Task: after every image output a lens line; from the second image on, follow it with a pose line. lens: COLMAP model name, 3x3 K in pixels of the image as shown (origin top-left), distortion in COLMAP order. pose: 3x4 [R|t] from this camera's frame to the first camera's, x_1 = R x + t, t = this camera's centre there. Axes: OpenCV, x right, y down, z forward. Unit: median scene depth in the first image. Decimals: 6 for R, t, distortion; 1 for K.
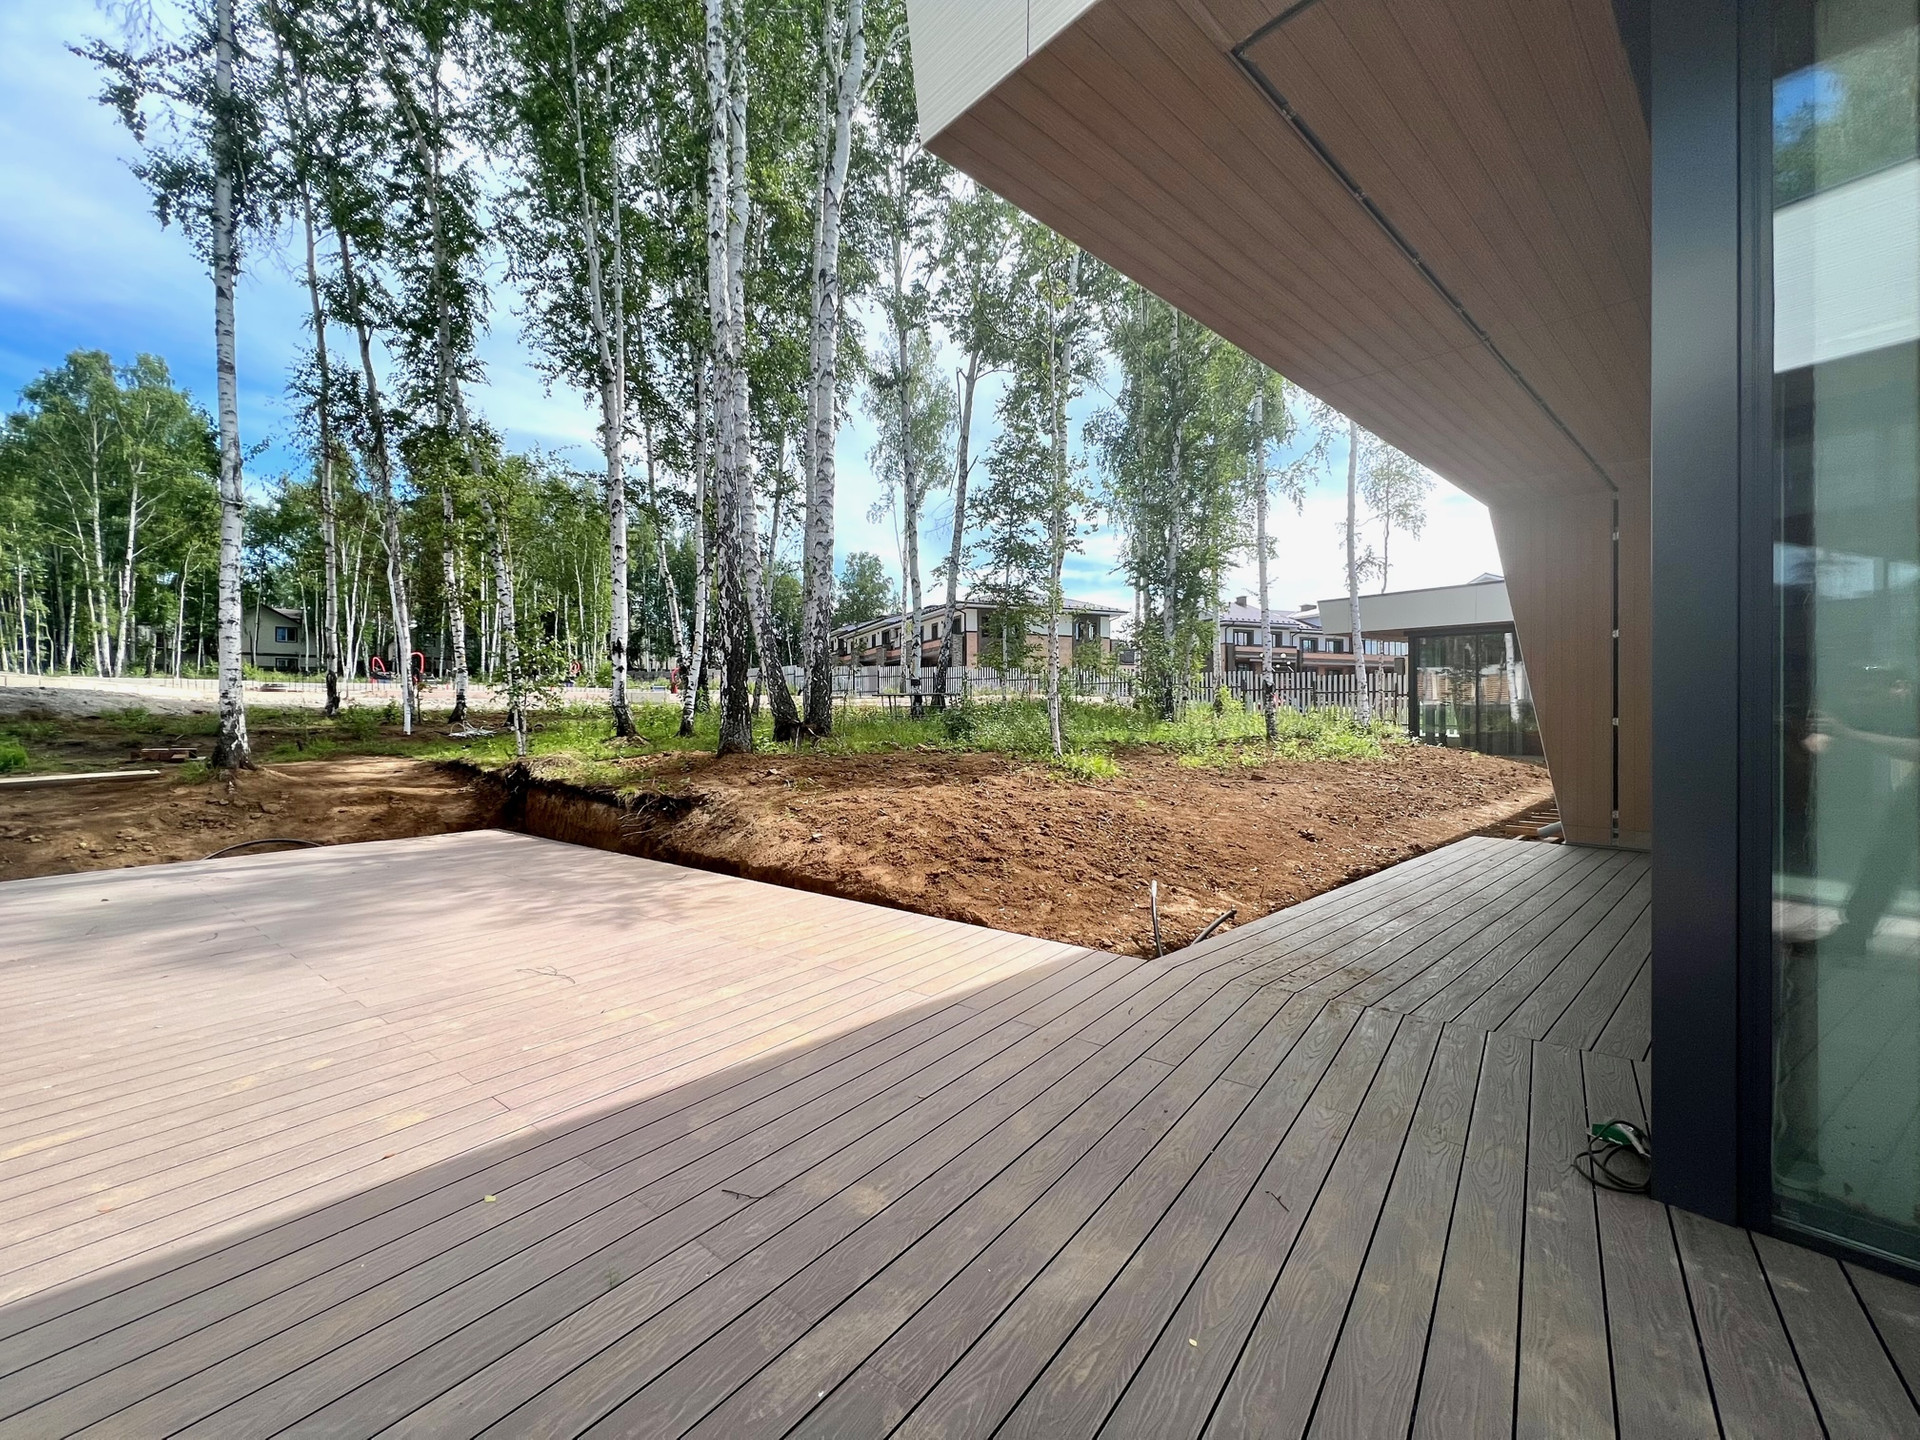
lens RADIAL K [[766.1, 0, 957.6], [0, 766.1, 721.4], [0, 0, 1]] dist [-0.001475, 0.000985]
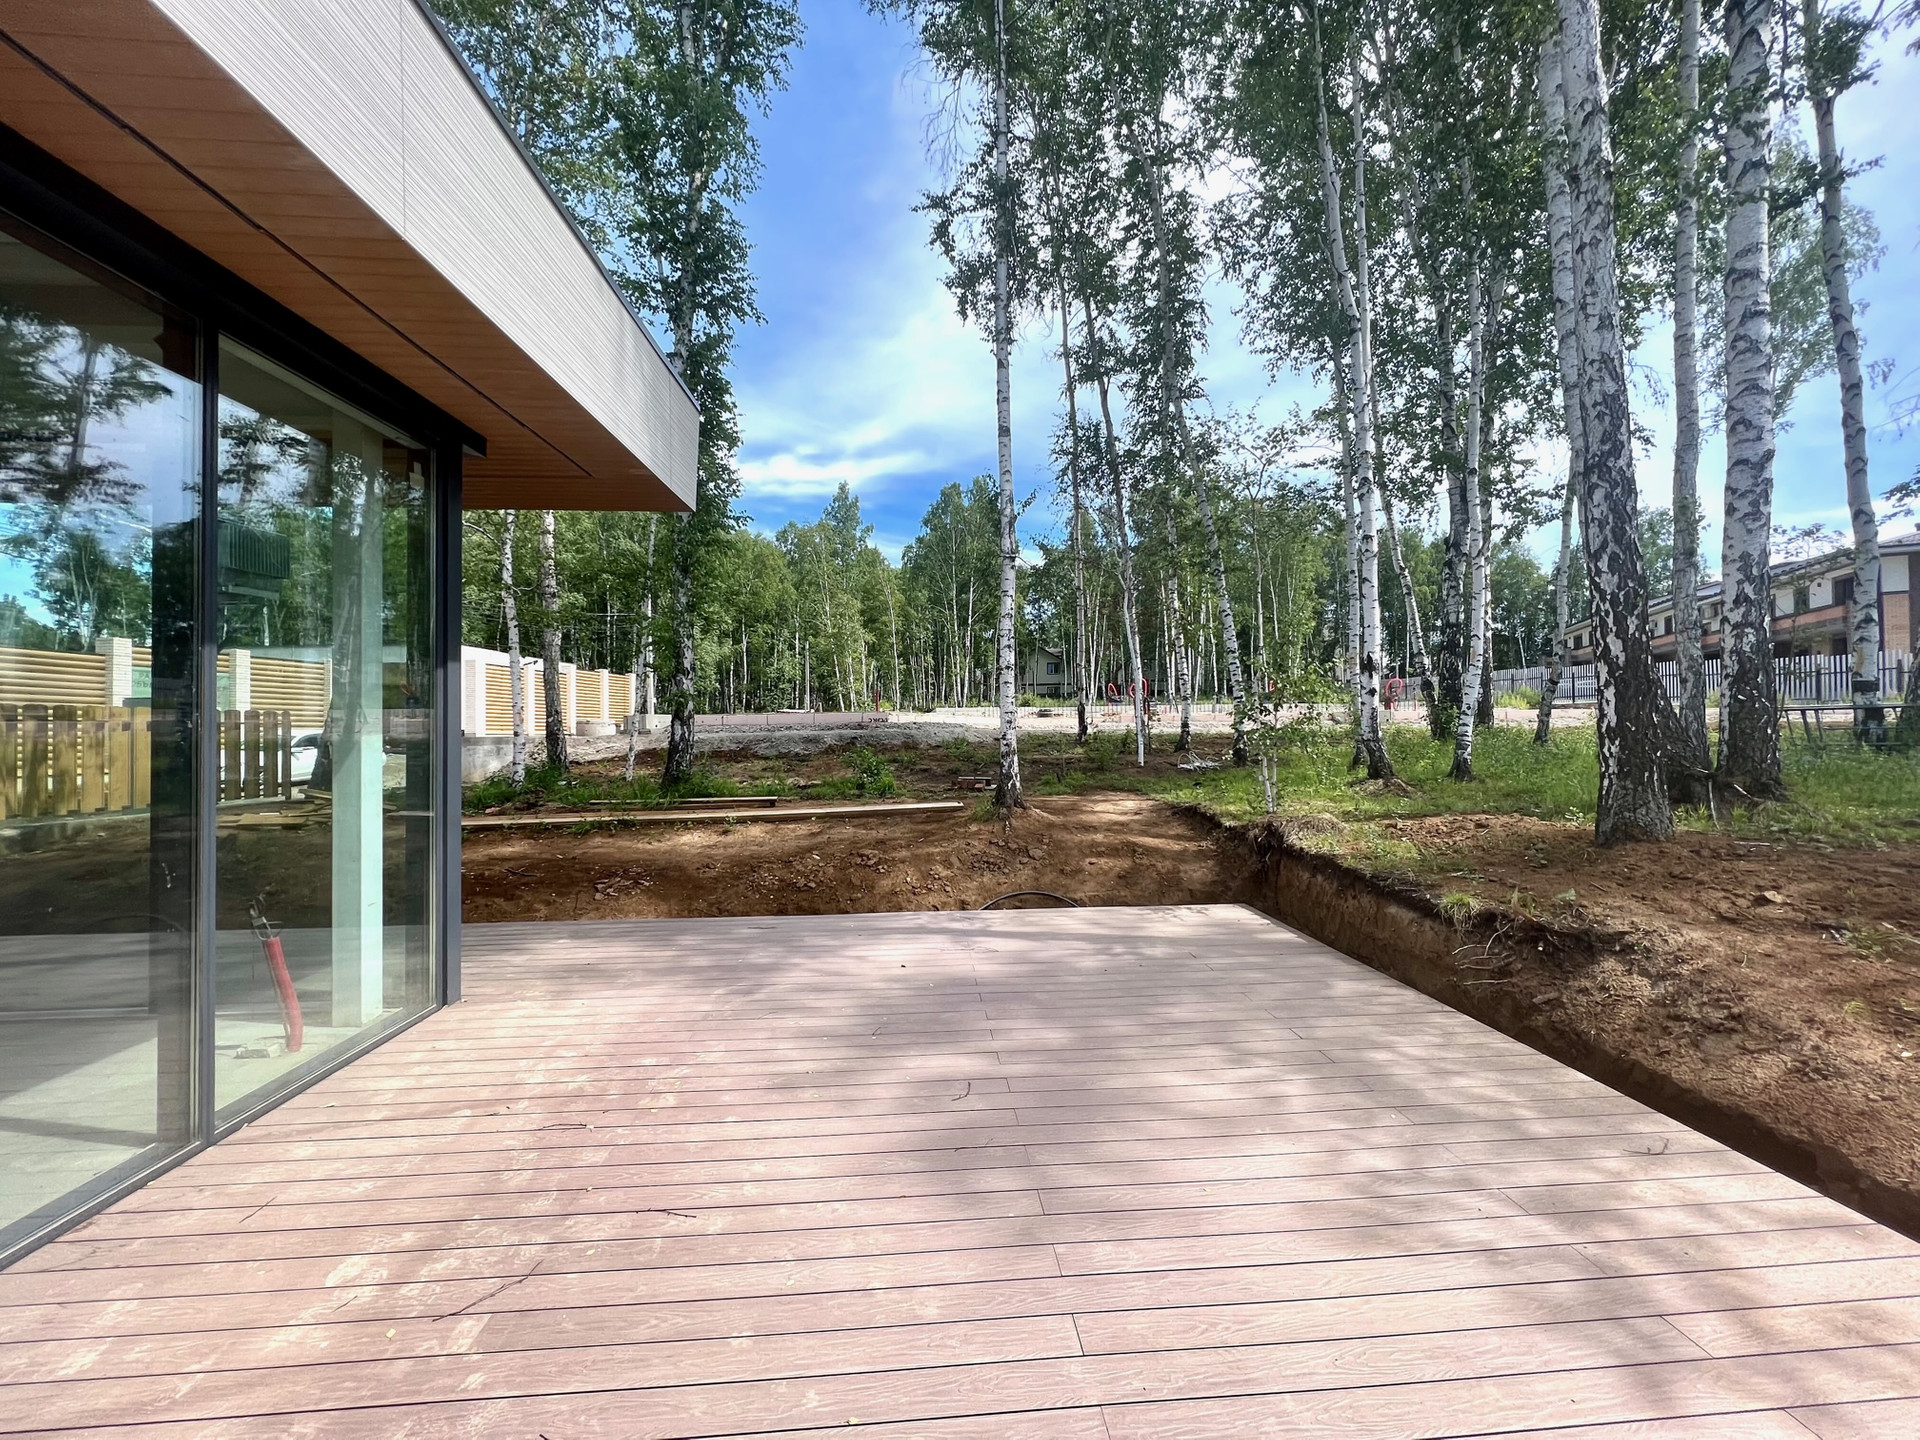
lens RADIAL K [[766.1, 0, 969.9], [0, 766.1, 717.4], [0, 0, 1]] dist [-0.001475, 0.000985]
pose [[0.675138, -0.017184, -0.737491, -0.141351], [0.002673, 0.999779, -0.020849, -0.027331], [0.737686, 0.012105, 0.675035, 0.171106]]
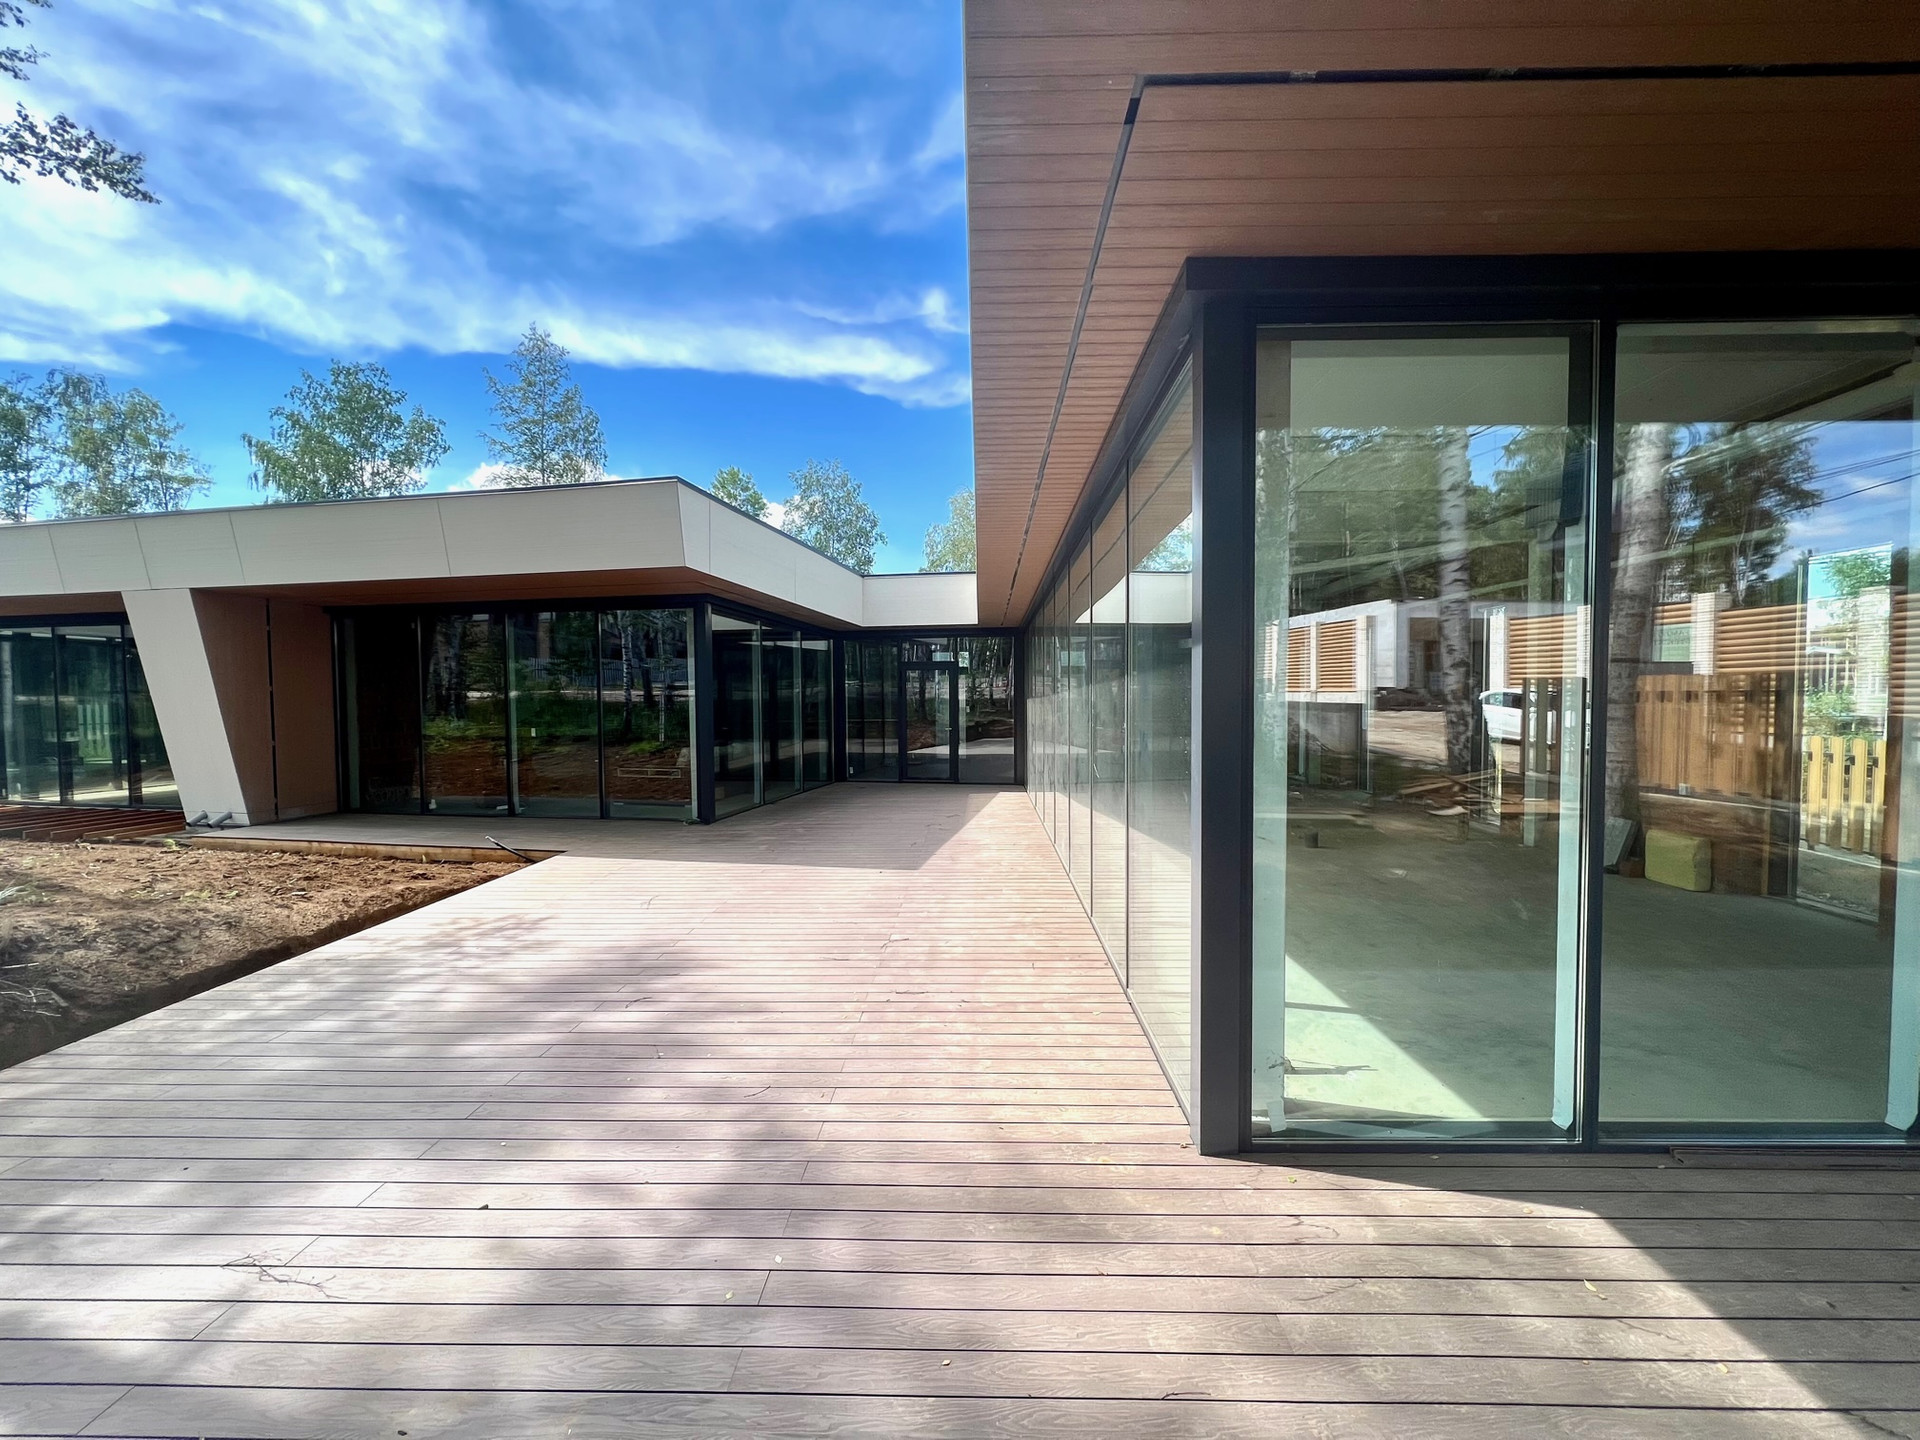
lens RADIAL K [[766.1, 0, 968.6], [0, 766.1, 725.2], [0, 0, 1]] dist [-0.001475, 0.000985]
pose [[-0.598249, -0.026284, 0.800879, -0.782637], [0.007861, 0.999221, 0.038666, -0.048095], [-0.801272, 0.029427, -0.597576, 0.465698]]
